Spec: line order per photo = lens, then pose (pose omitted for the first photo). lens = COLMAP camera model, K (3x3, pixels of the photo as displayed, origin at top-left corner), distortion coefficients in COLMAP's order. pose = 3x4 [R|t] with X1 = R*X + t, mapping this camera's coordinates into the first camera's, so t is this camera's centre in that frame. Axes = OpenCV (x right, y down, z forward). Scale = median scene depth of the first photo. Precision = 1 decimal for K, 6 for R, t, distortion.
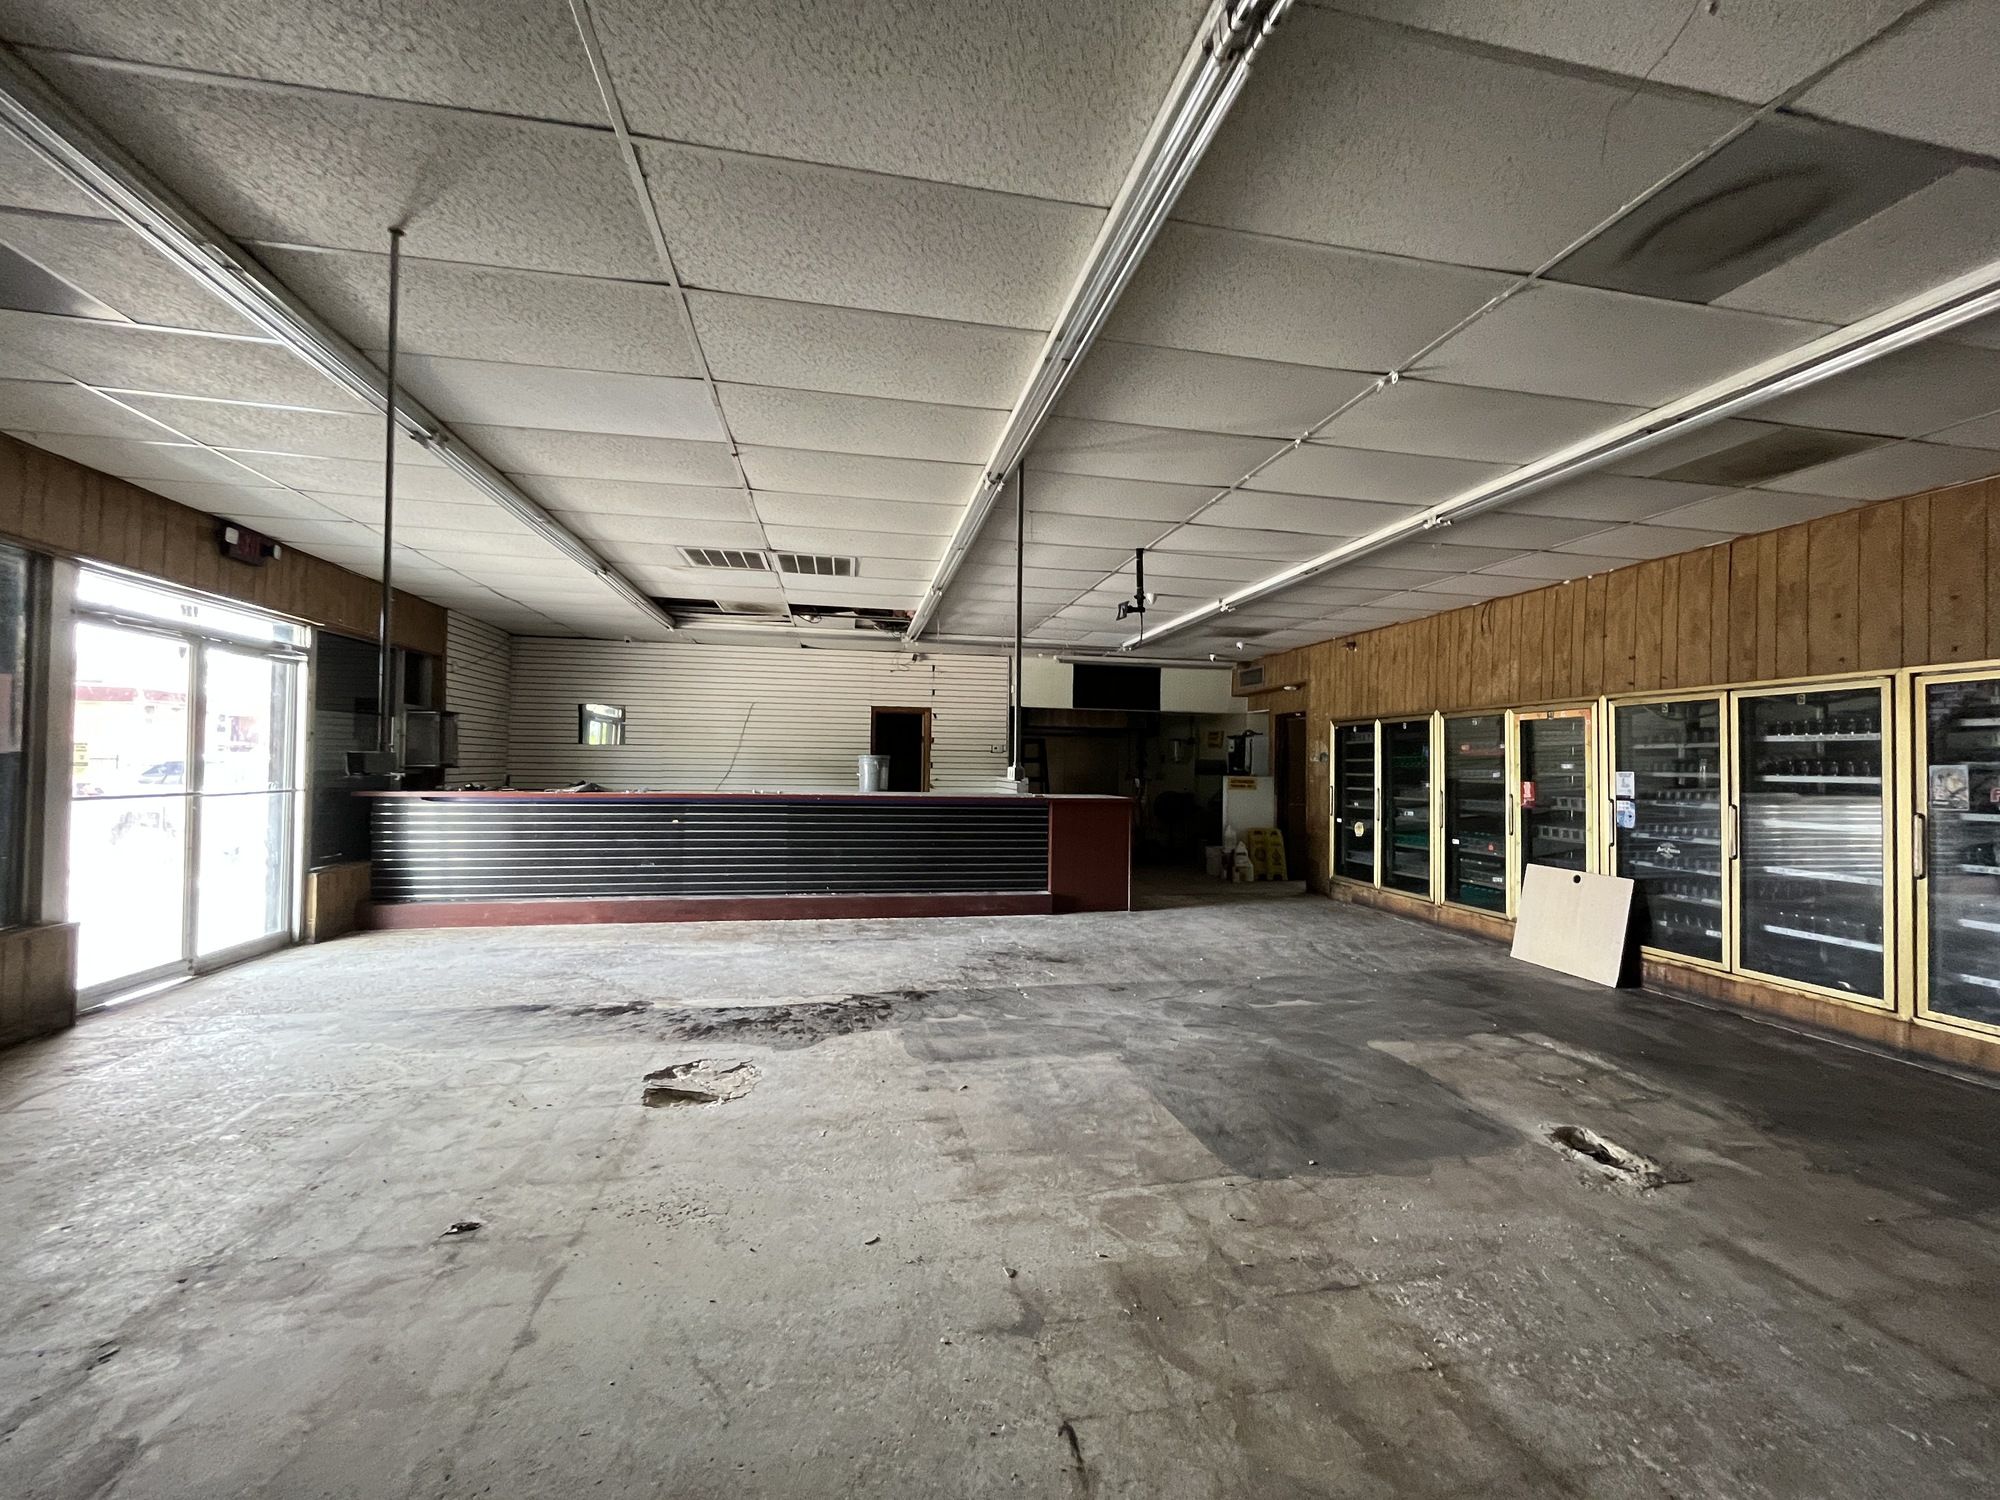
lens RADIAL K [[814.9, 0, 1002.8], [0, 814.9, 759.0], [0, 0, 1]] dist [-0.001022, 0.000253]
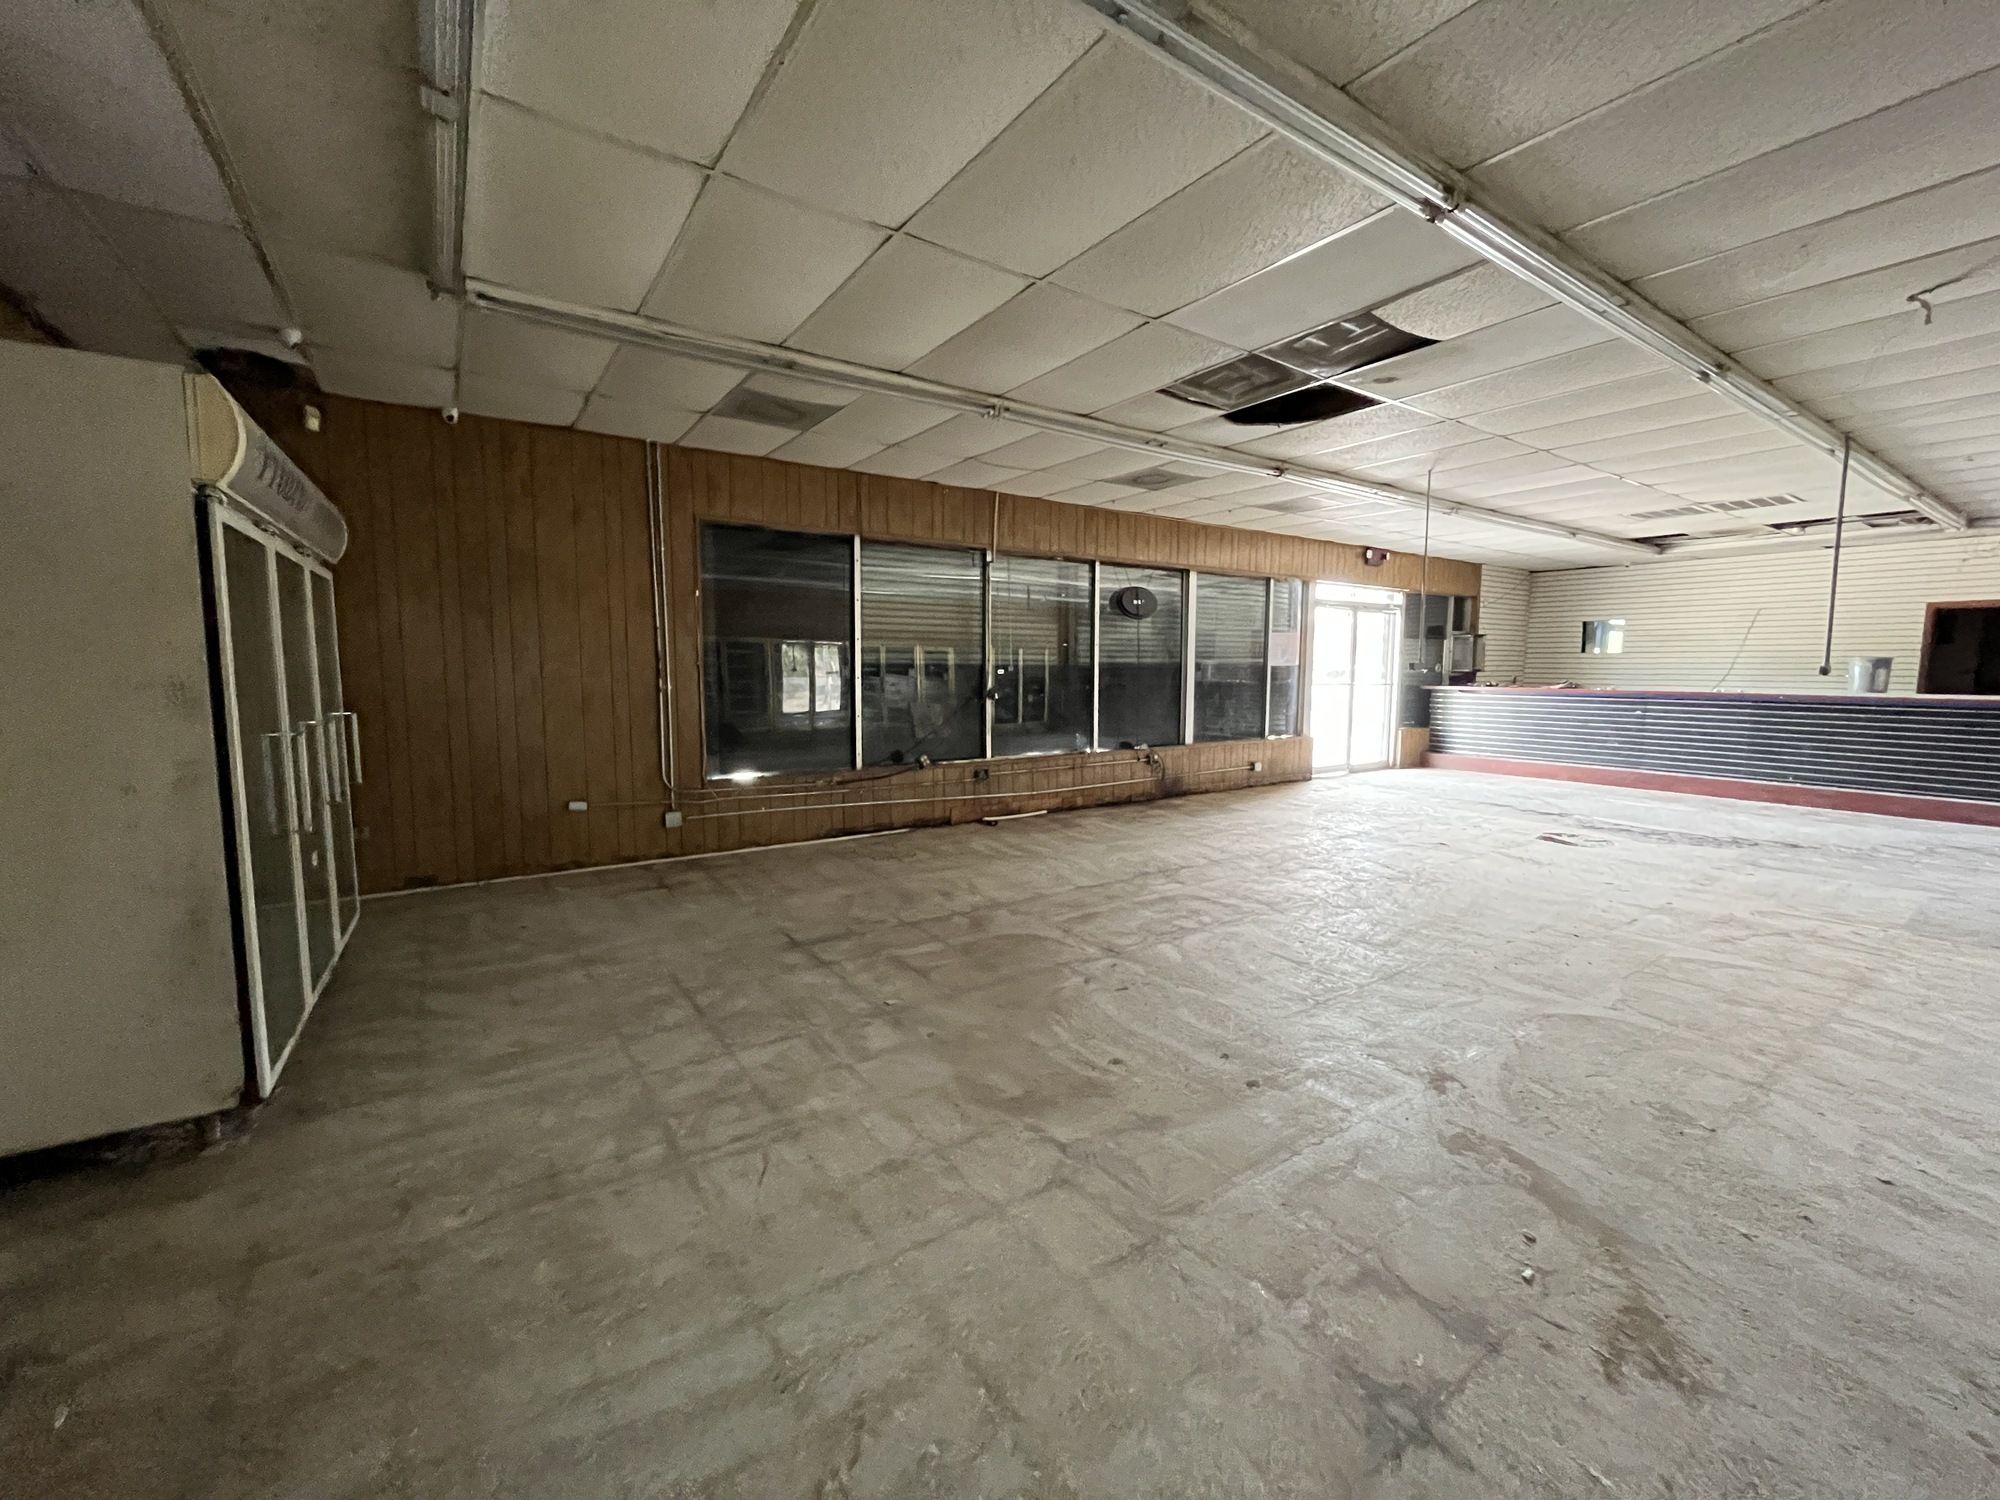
lens RADIAL K [[814.9, 0, 1003.6], [0, 814.9, 747.3], [0, 0, 1]] dist [-0.001022, 0.000253]
pose [[0.403068, 0.076534, -0.911964, 0.517142], [0.012803, 0.995928, 0.089239, 0.004953], [0.915081, -0.047646, 0.400446, -0.608914]]
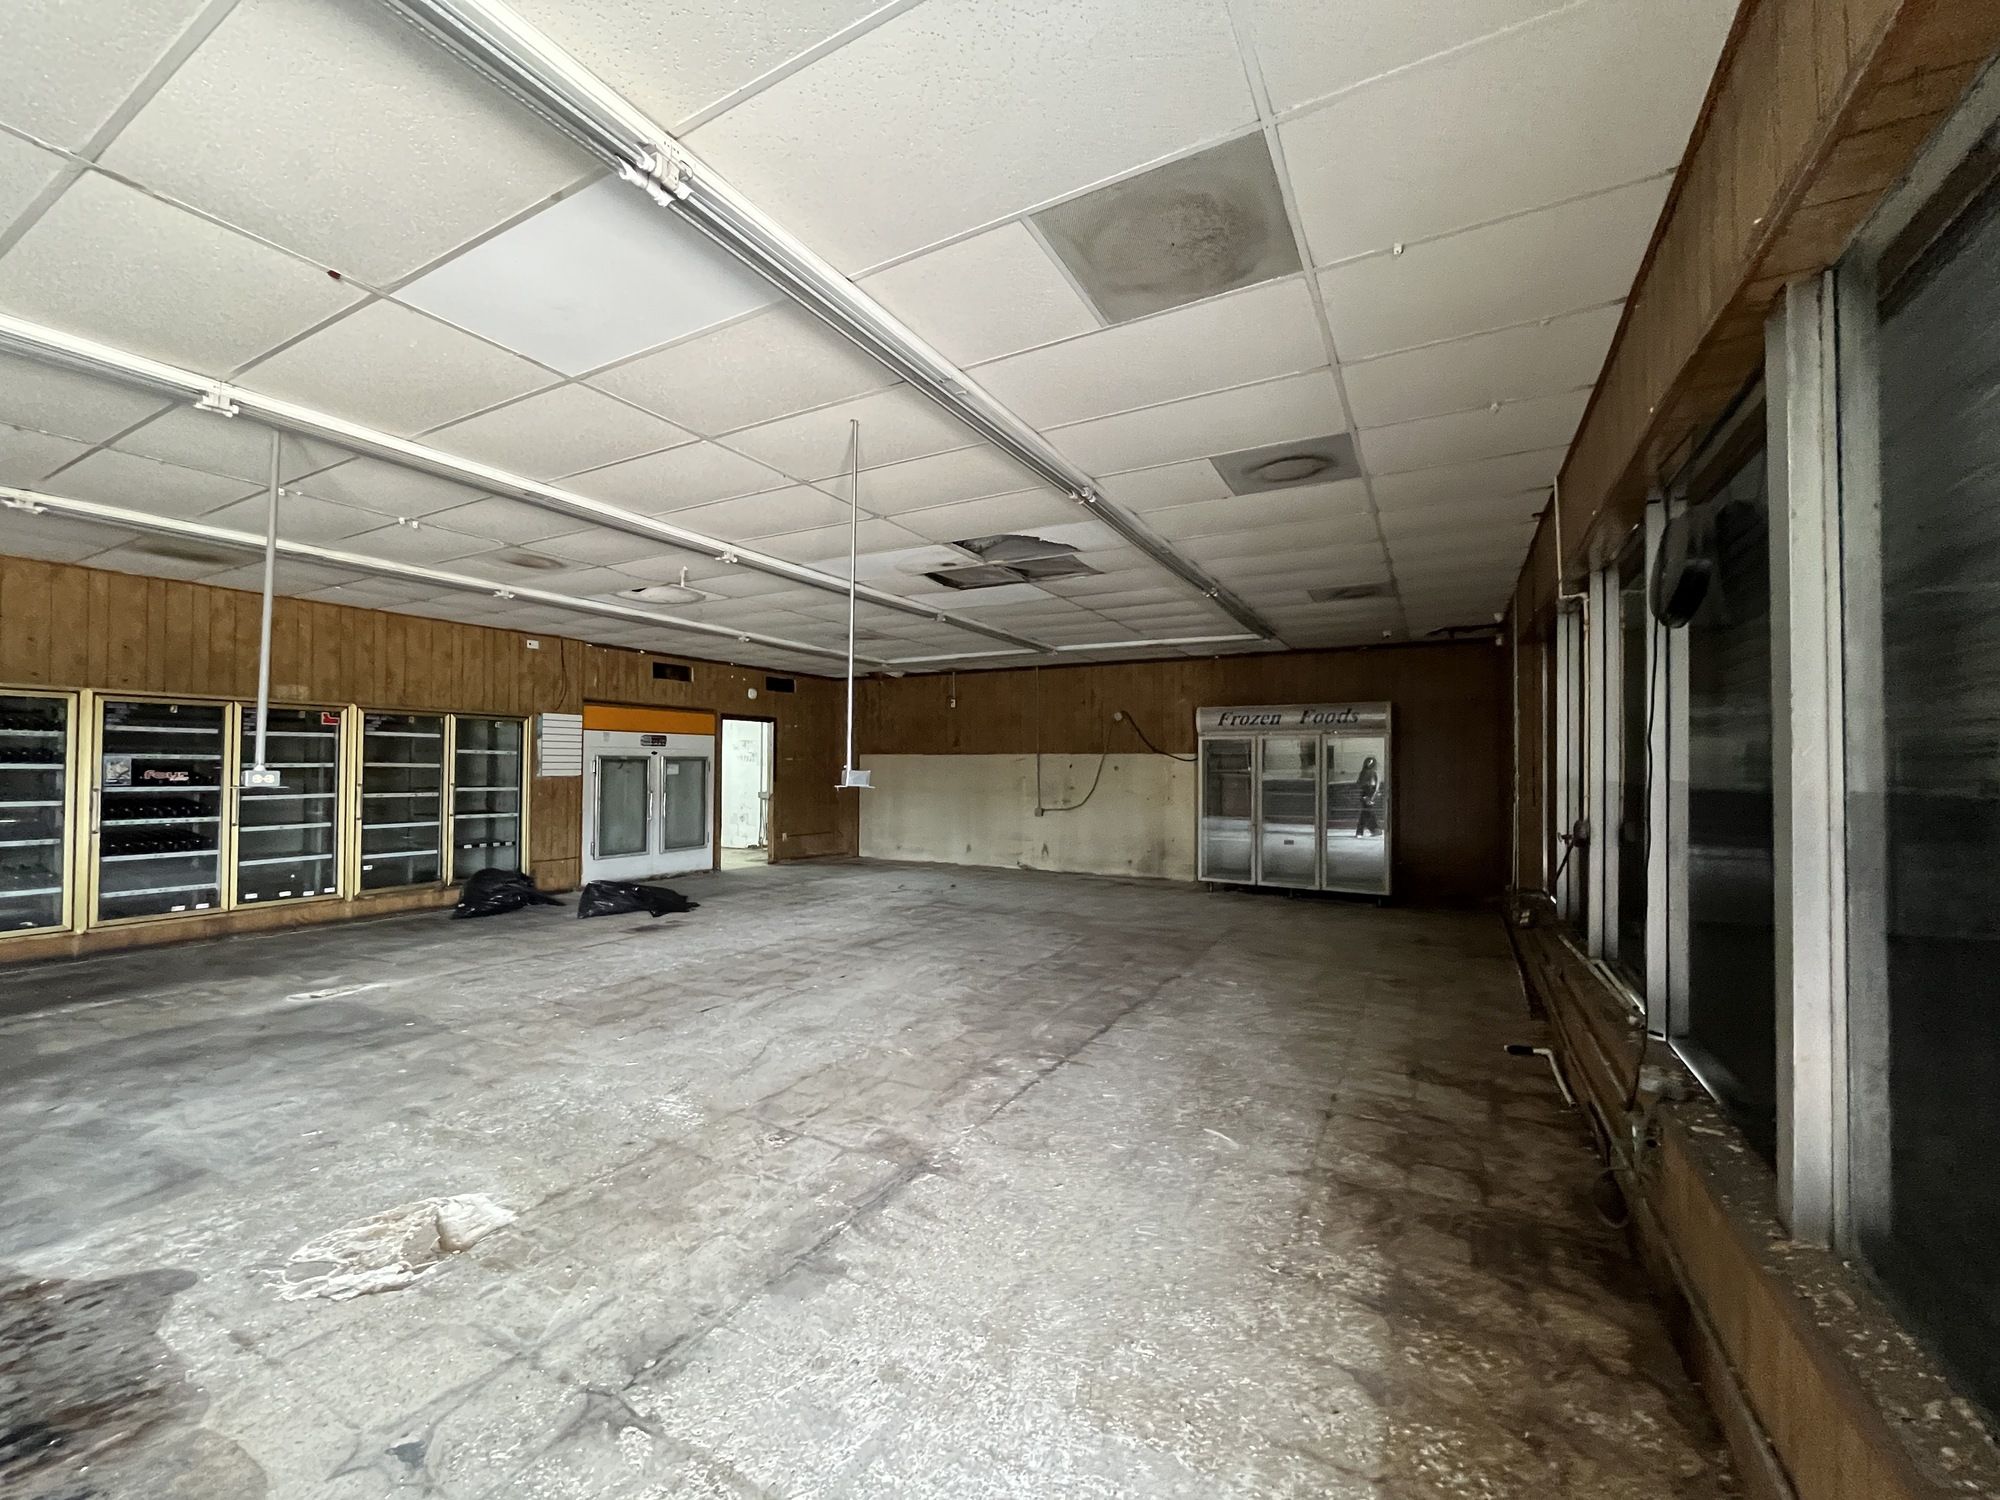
lens RADIAL K [[804.3, 0, 999.7], [0, 804.3, 752.8], [0, 0, 1]] dist [-0.000008, -0.000016]
pose [[-0.770312, -0.006421, 0.637635, -0.839586], [-0.022937, 0.999581, -0.017644, -0.007980], [-0.637254, -0.028217, -0.770137, 0.861718]]
